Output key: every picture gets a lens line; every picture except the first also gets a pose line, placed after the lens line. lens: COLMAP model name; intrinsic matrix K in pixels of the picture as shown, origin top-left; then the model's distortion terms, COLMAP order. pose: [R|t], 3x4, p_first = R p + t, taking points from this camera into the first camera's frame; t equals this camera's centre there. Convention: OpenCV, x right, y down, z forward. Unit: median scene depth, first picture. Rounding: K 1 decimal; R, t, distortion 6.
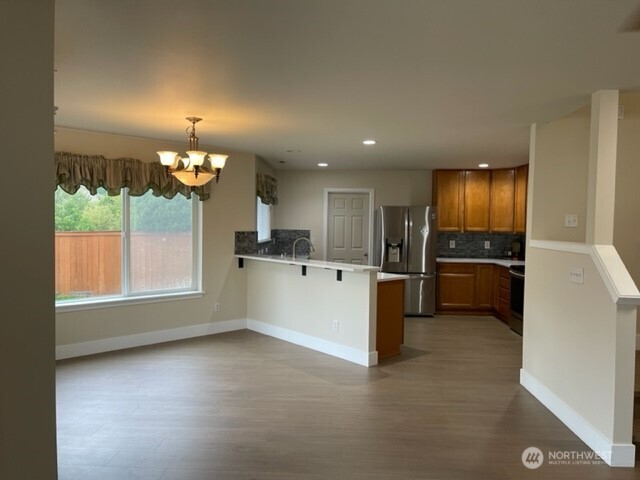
lens RADIAL K [[484.7, 0, 318.0], [0, 484.7, 239.5], [0, 0, 1]] dist [0.084555, -0.108471]
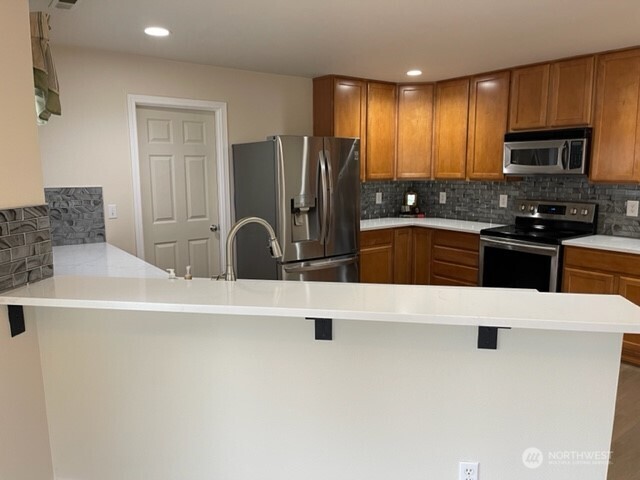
lens RADIAL K [[484.7, 0, 318.0], [0, 484.7, 239.5], [0, 0, 1]] dist [0.084555, -0.108471]
pose [[0.769031, -0.112595, 0.629217, -0.164543], [0.039629, 0.990869, 0.128877, -0.023590], [-0.637982, -0.074175, 0.766470, 0.544954]]
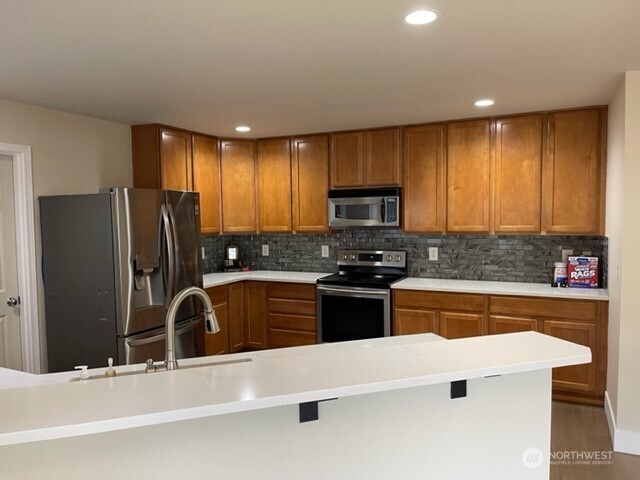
lens RADIAL K [[484.7, 0, 318.0], [0, 484.7, 239.5], [0, 0, 1]] dist [0.084555, -0.108471]
pose [[0.380800, -0.065687, 0.922321, -0.203298], [0.053659, 0.997362, 0.048877, -0.031914], [-0.923099, 0.030879, 0.383320, 0.629156]]
